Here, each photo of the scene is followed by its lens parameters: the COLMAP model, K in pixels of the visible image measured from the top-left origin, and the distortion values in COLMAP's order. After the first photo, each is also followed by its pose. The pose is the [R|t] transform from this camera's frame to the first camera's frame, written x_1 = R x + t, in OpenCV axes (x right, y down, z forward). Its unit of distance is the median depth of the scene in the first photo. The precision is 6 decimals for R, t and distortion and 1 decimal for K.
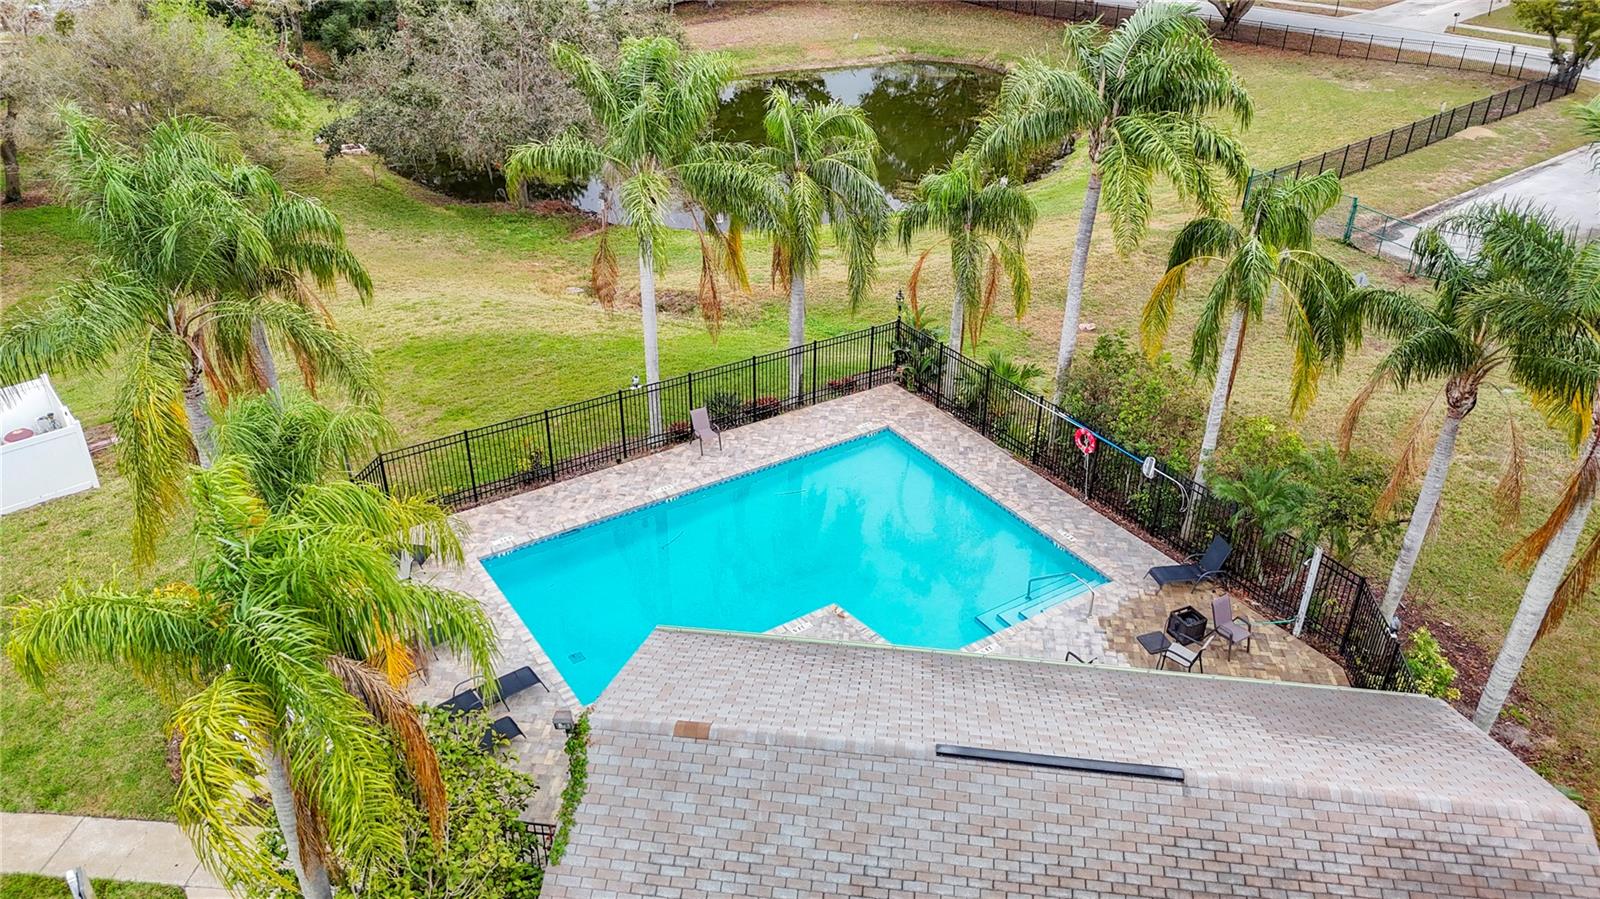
lens RADIAL K [[1164.2, 0, 800.0], [0, 1164.2, 449.5], [0, 0, 1]] dist [0.084482, -0.101132]
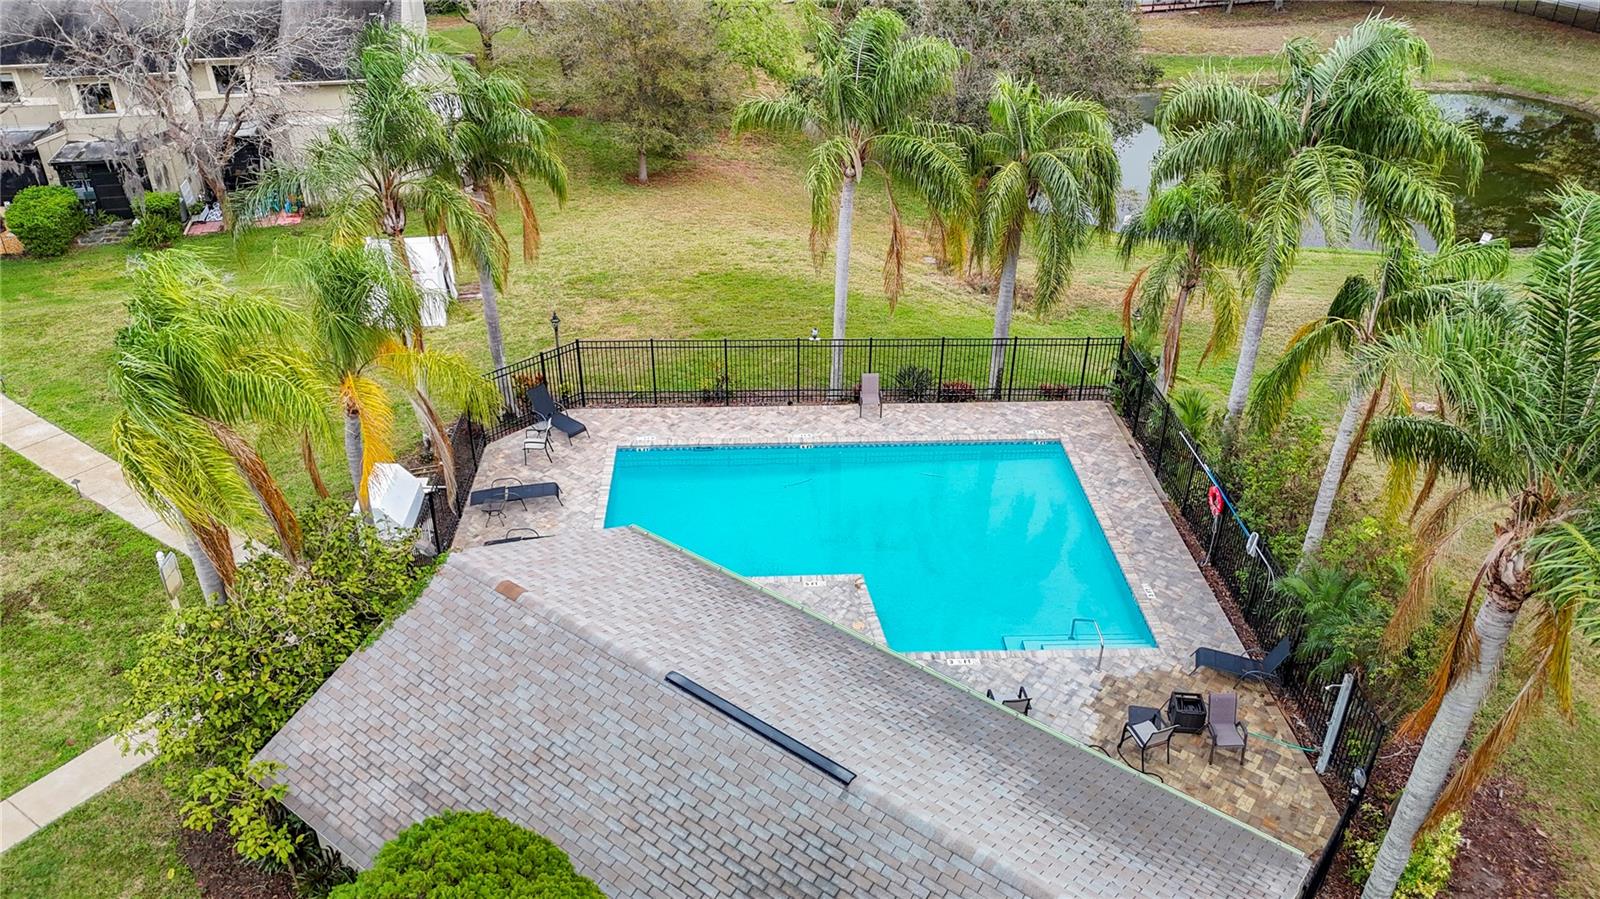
lens RADIAL K [[1164.2, 0, 800.0], [0, 1164.2, 449.5], [0, 0, 1]] dist [0.084482, -0.101132]
pose [[0.863125, 0.257594, -0.434351, 0.360065], [-0.254908, 0.964738, 0.065599, -0.023355], [0.435932, 0.054099, 0.898352, 0.051700]]
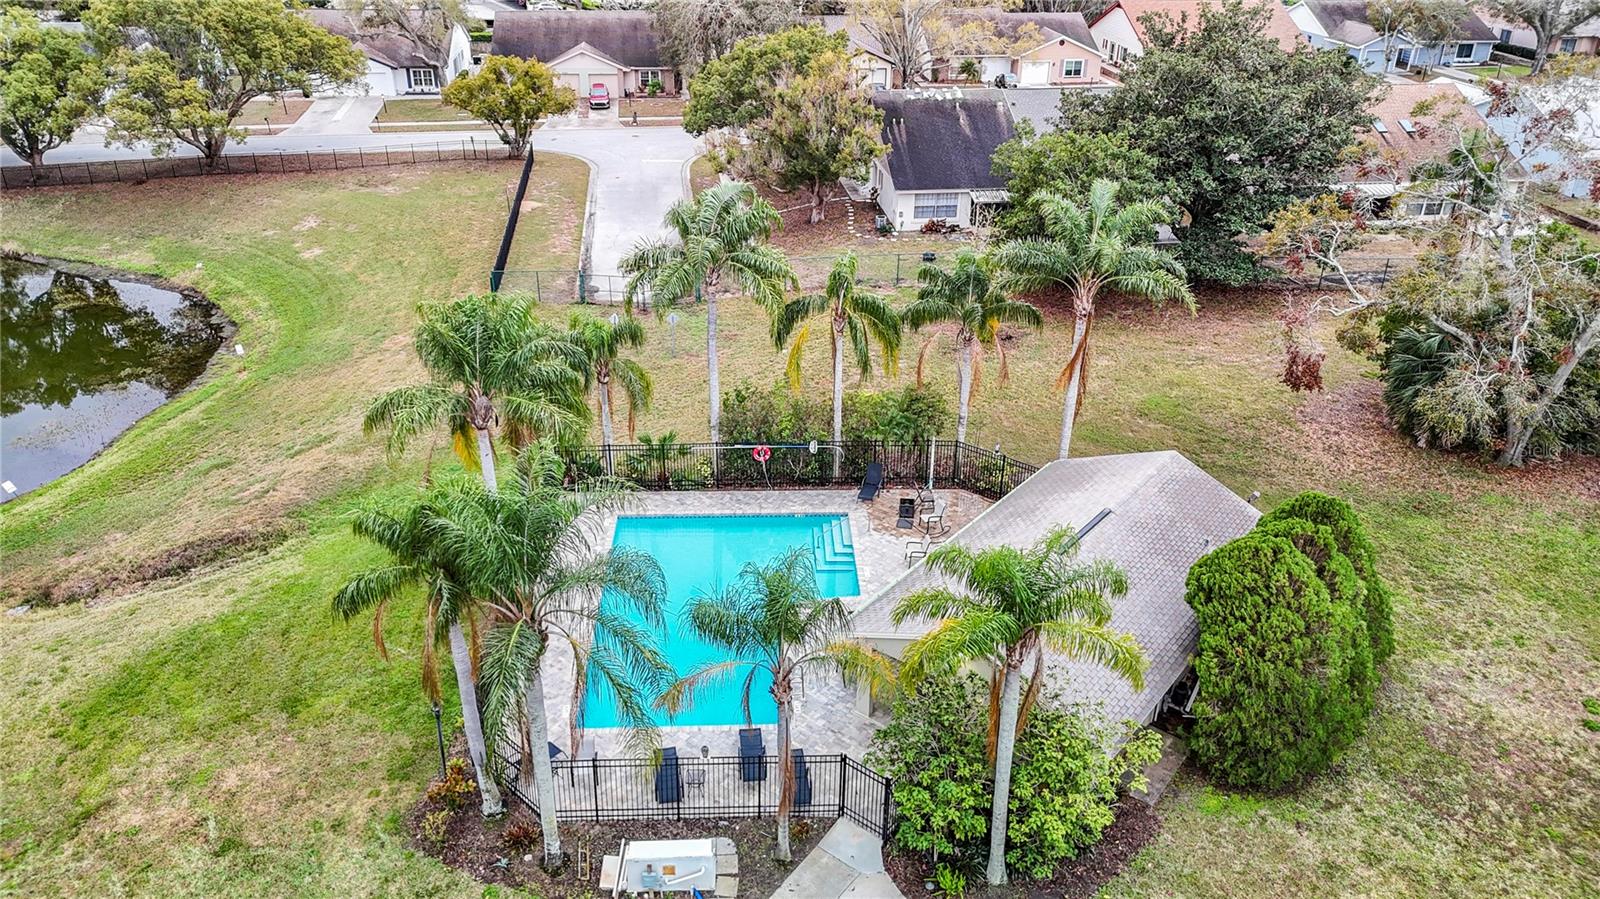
lens RADIAL K [[1164.2, 0, 800.0], [0, 1164.2, 449.5], [0, 0, 1]] dist [0.084482, -0.101132]
pose [[0.489276, -0.391646, 0.779245, -0.939636], [0.426519, 0.886810, 0.177902, -0.268918], [-0.760717, 0.245320, 0.600940, 0.039959]]
